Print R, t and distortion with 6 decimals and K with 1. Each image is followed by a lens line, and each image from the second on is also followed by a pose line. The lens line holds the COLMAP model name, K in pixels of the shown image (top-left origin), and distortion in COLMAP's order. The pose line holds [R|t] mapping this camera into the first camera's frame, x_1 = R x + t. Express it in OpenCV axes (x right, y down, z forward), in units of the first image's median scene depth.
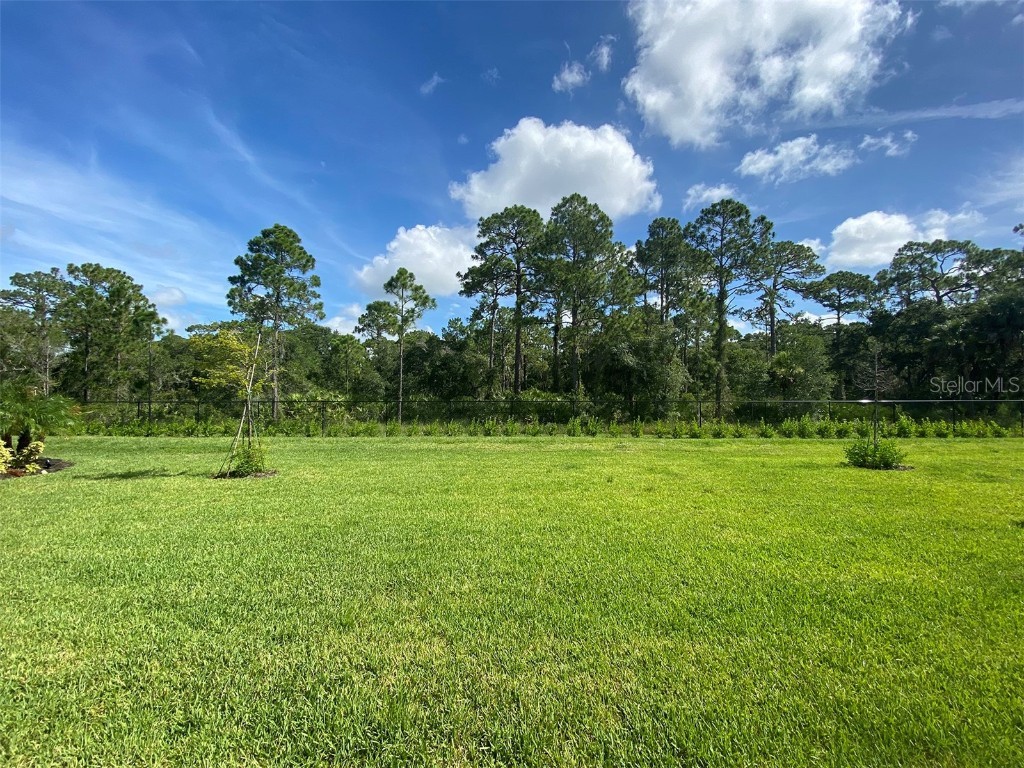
lens RADIAL K [[412.2, 0, 512.0], [0, 412.2, 384.0], [0, 0, 1]] dist [0.028004, -0.023515]
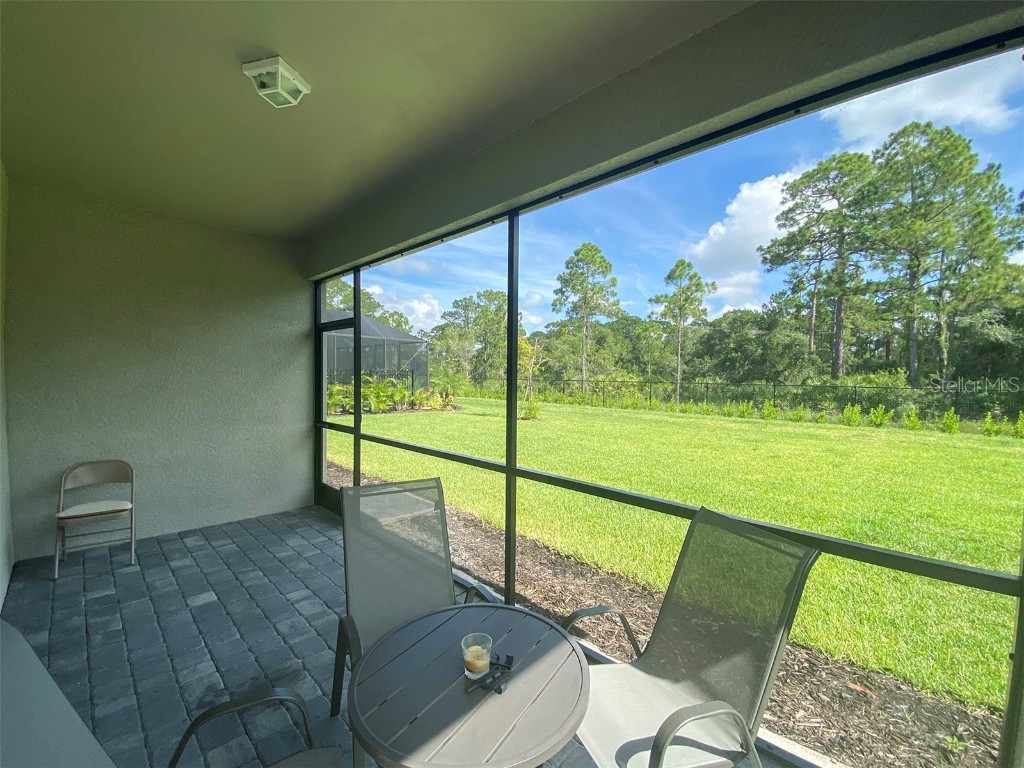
lens RADIAL K [[412.2, 0, 512.0], [0, 412.2, 384.0], [0, 0, 1]] dist [0.028004, -0.023515]
pose [[0.726875, 0.022967, -0.686386, 0.116093], [0.004115, 0.999277, 0.037794, 0.000889], [0.686758, -0.030296, 0.726255, -0.070191]]
